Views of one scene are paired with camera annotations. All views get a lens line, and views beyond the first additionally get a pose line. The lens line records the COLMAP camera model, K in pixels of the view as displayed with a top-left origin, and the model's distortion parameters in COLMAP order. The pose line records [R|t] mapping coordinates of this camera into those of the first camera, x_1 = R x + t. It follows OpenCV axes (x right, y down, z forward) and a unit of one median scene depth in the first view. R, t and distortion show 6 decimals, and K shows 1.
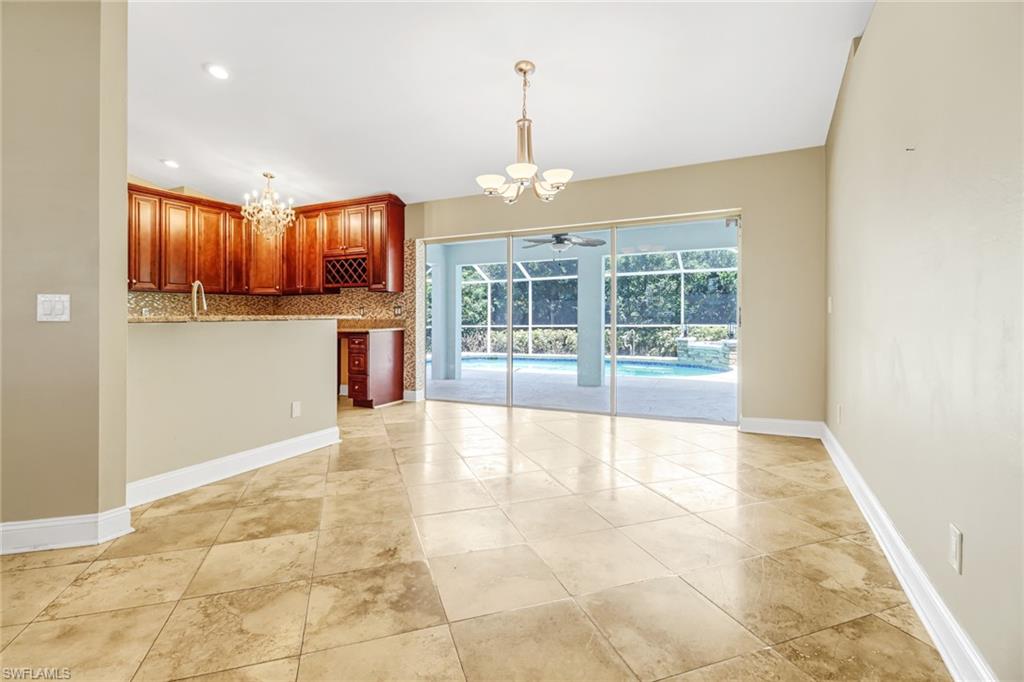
lens RADIAL K [[478.4, 0, 524.3], [0, 478.4, 314.1], [0, 0, 1]] dist [0.002099, -0.010863]
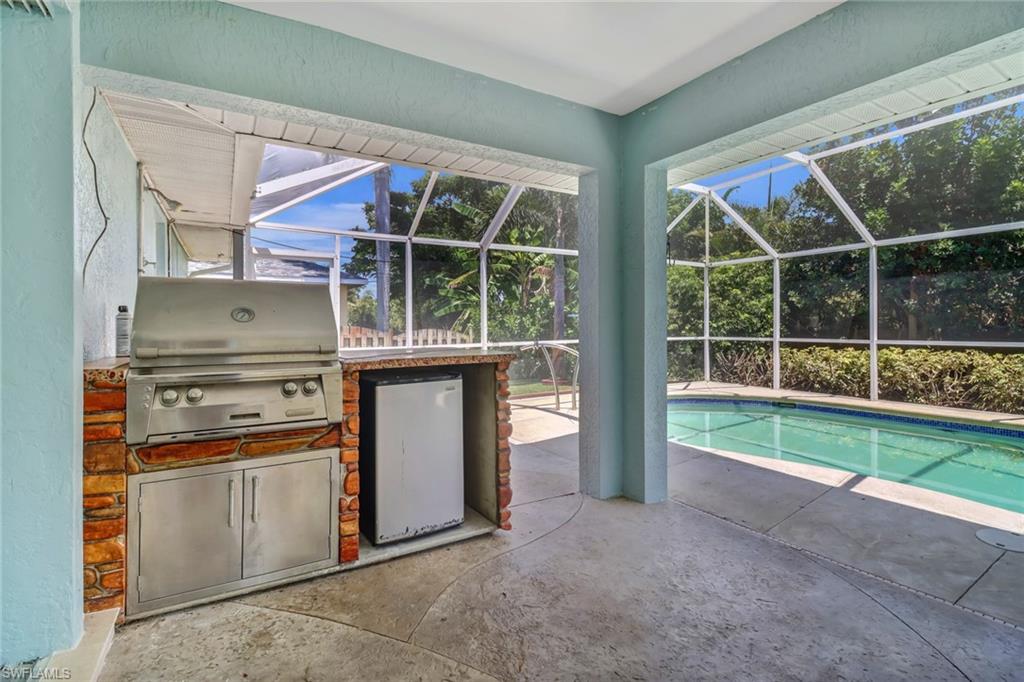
lens RADIAL K [[471.2, 0, 524.6], [0, 471.2, 322.2], [0, 0, 1]] dist [0.001462, -0.009901]
pose [[0.838645, 0.005299, -0.544653, -0.022776], [-0.005127, 0.999985, 0.001835, 0.006372], [0.544655, 0.001254, 0.838660, 0.389536]]
